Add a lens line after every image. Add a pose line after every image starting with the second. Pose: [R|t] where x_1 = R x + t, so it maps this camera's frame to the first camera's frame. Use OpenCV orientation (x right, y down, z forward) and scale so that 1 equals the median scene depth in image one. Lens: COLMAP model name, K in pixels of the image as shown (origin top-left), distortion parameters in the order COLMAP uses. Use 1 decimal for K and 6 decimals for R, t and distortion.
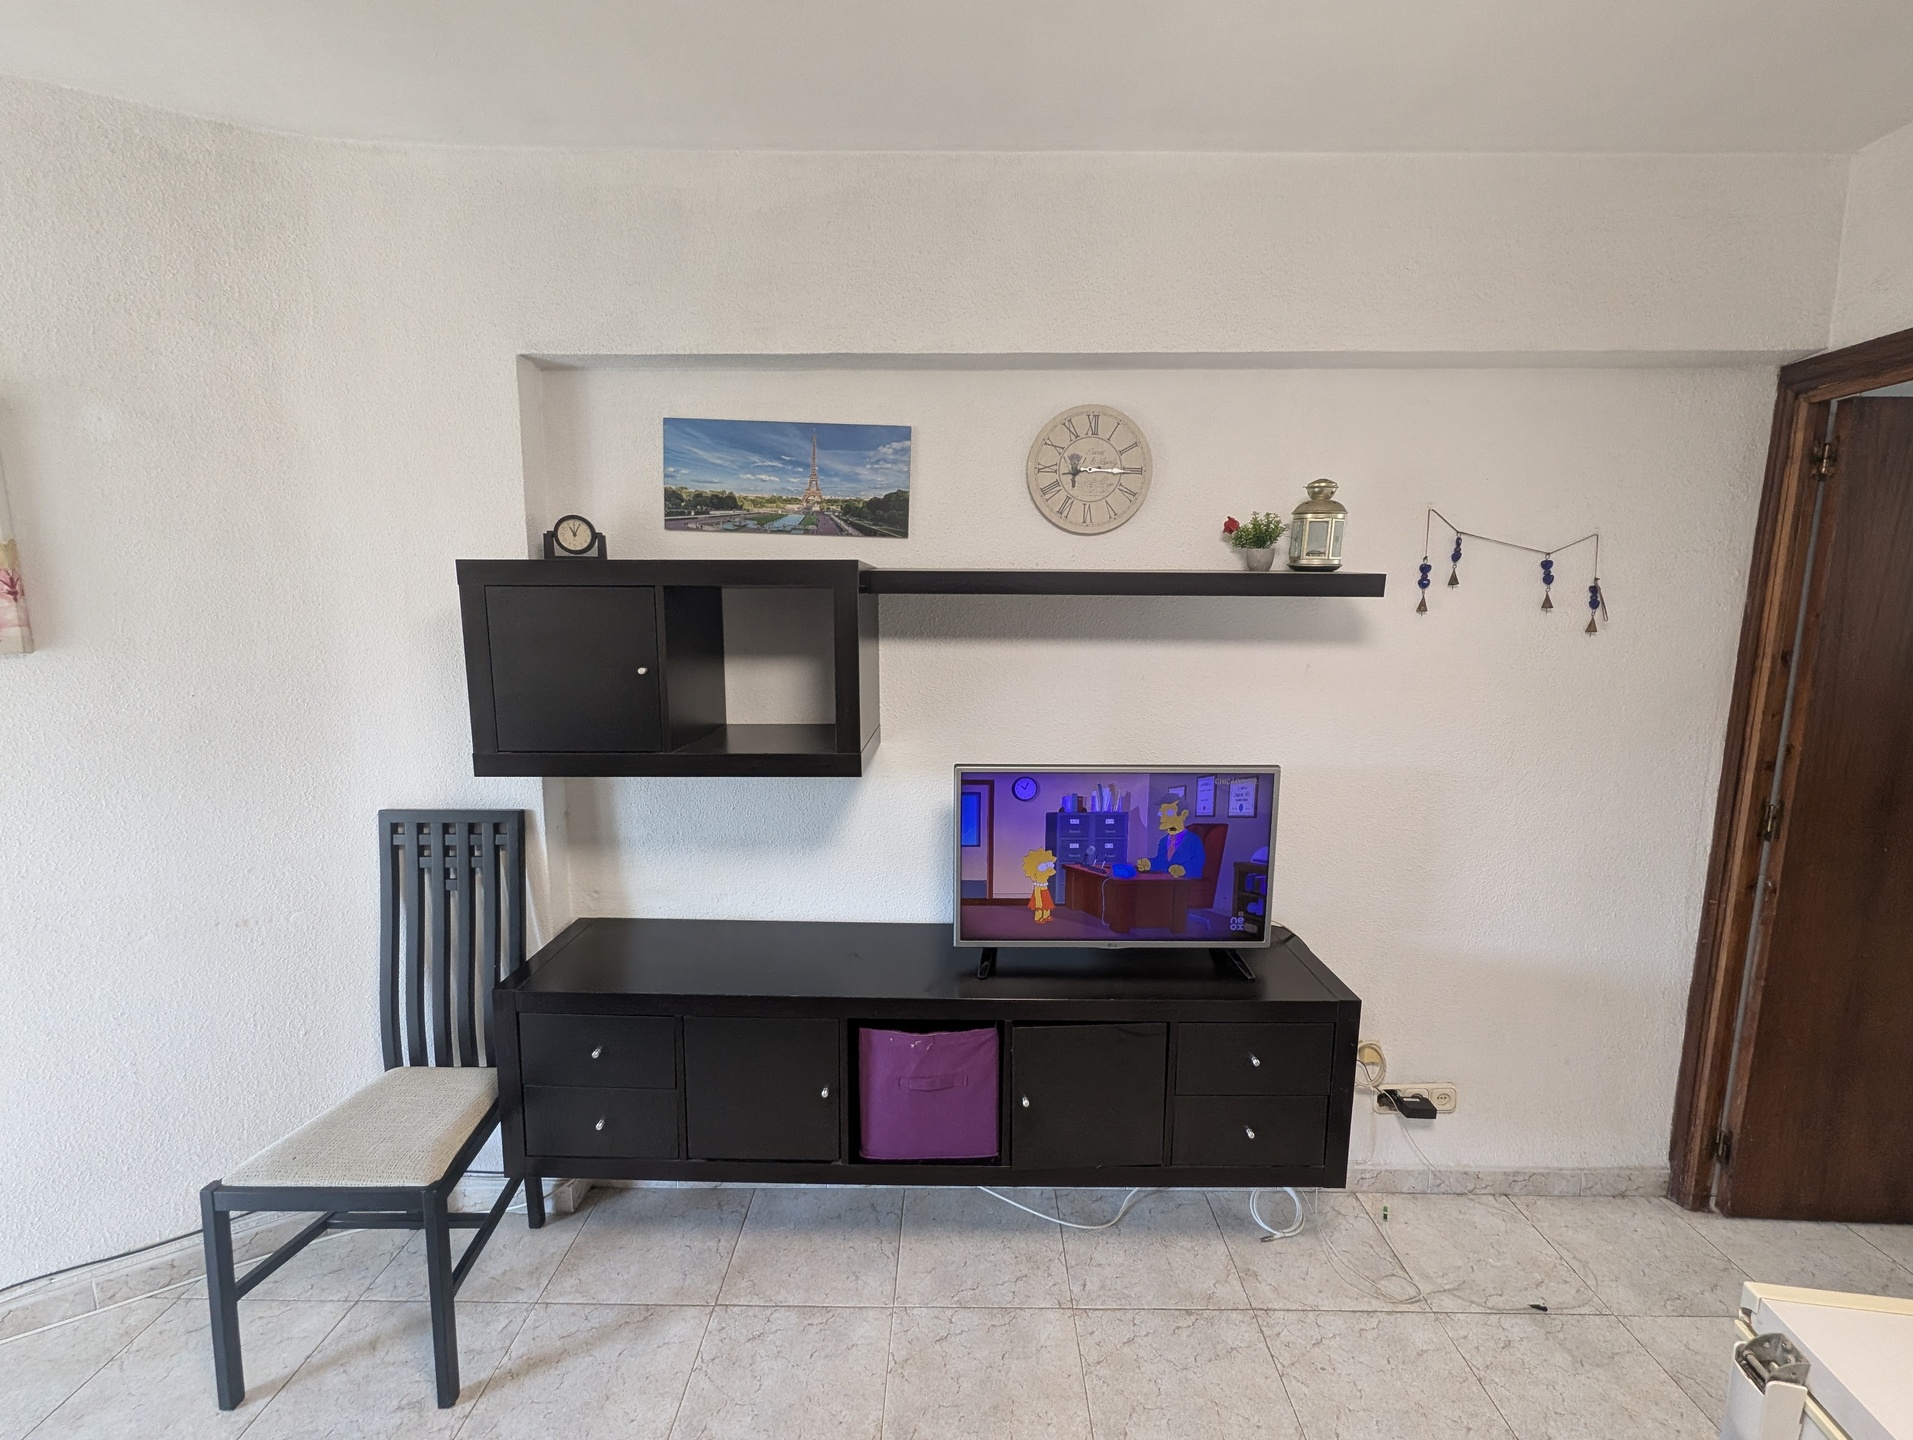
lens RADIAL K [[794.0, 0, 951.6], [0, 794.0, 713.9], [0, 0, 1]] dist [0.001530, -0.000099]
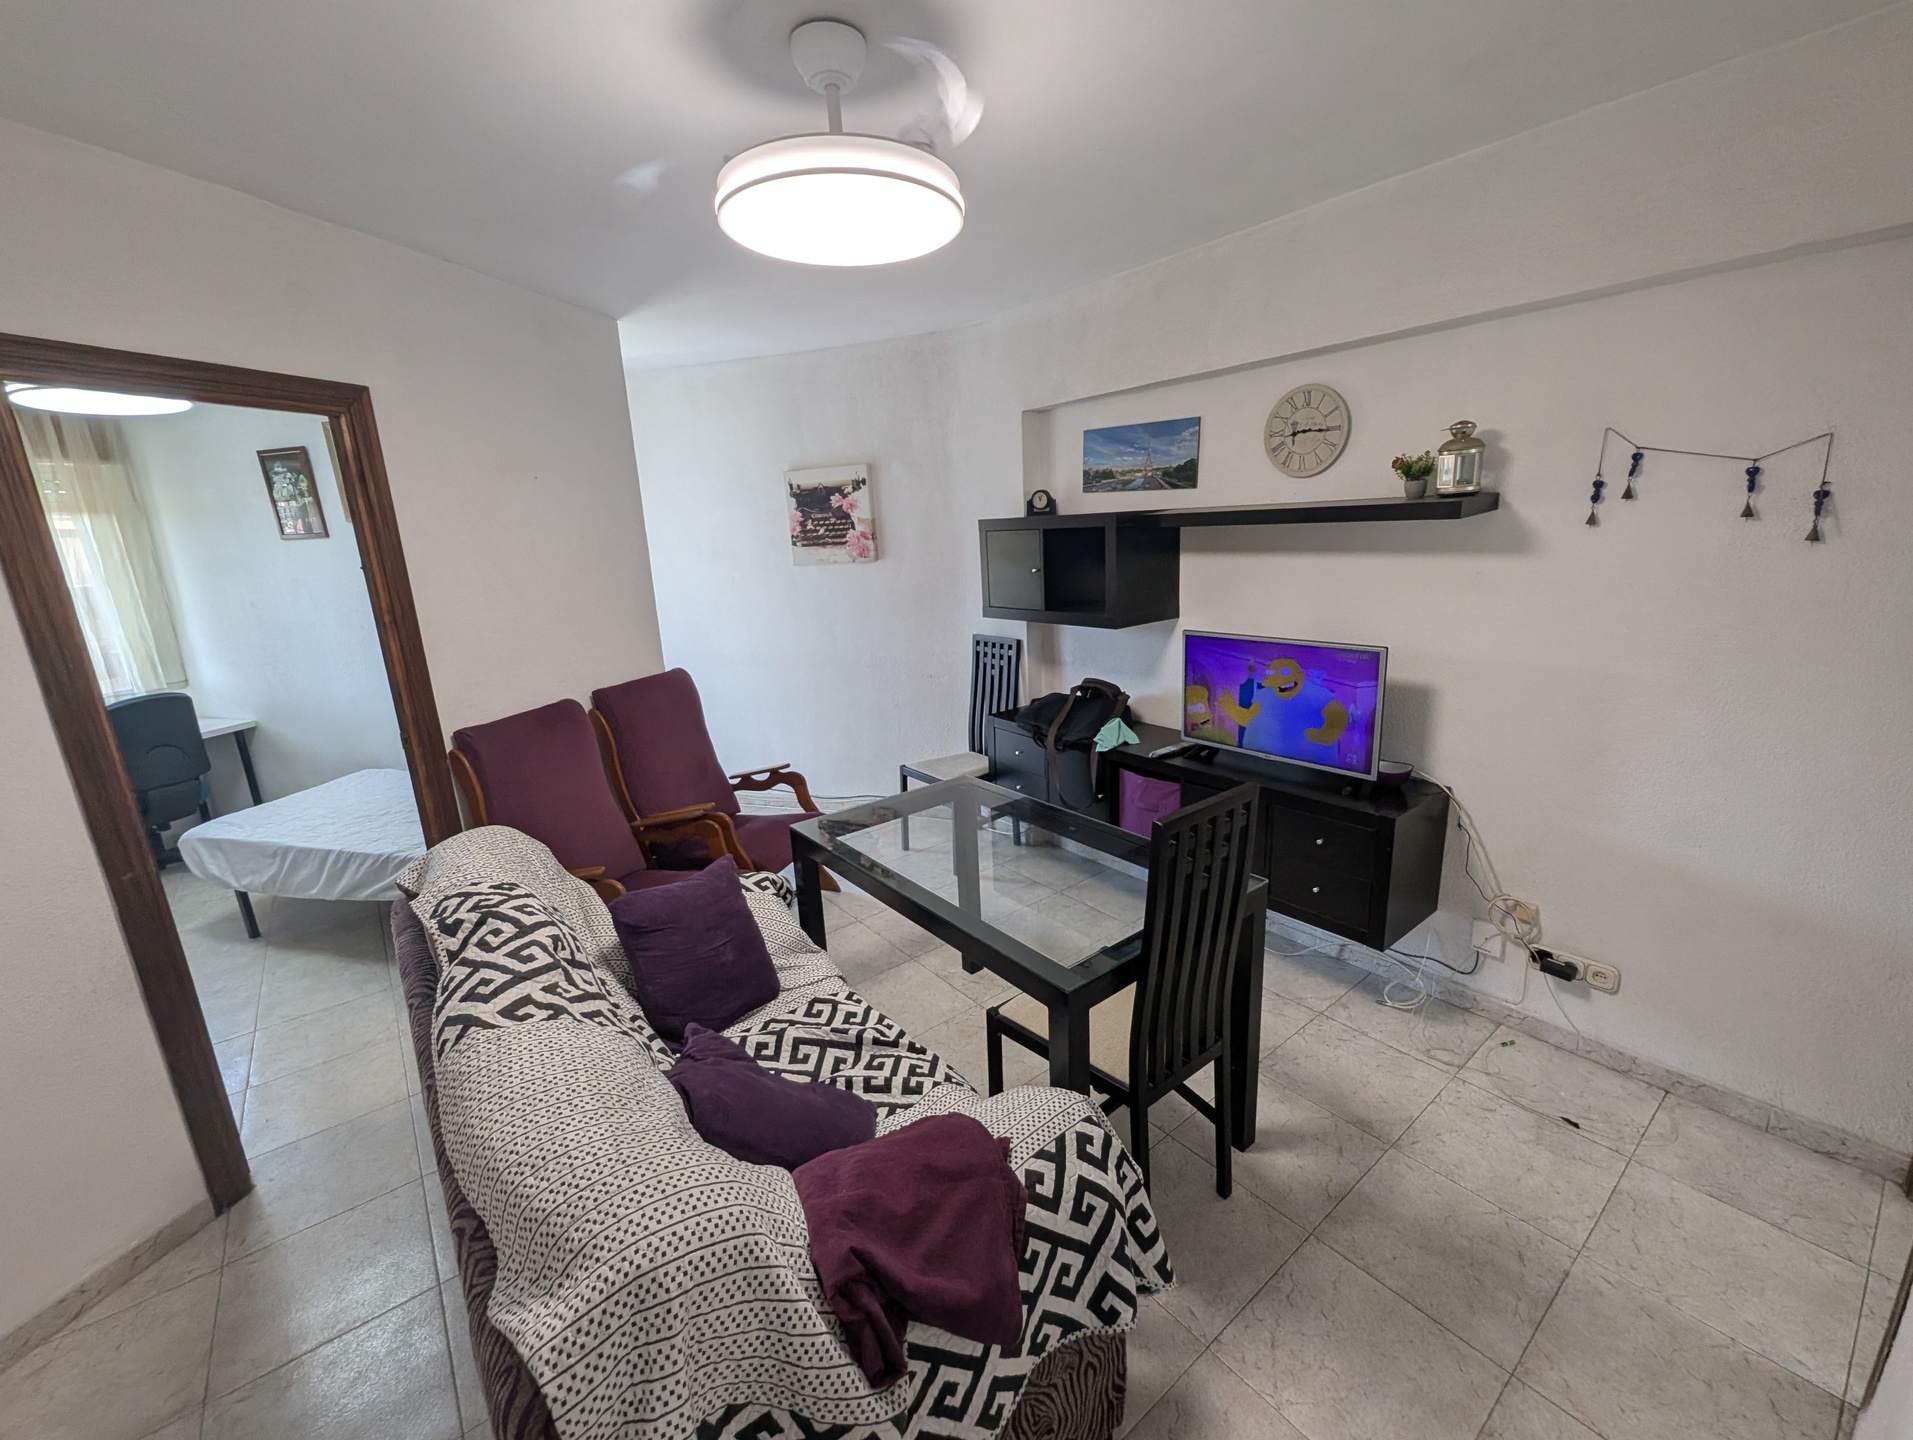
lens RADIAL K [[794.0, 0, 952.8], [0, 794.0, 729.4], [0, 0, 1]] dist [0.001530, -0.000099]
pose [[0.616320, 0.165876, -0.769828, 0.964579], [-0.057668, 0.984446, 0.165952, 0.019619], [0.785381, -0.057886, 0.616300, -0.404037]]
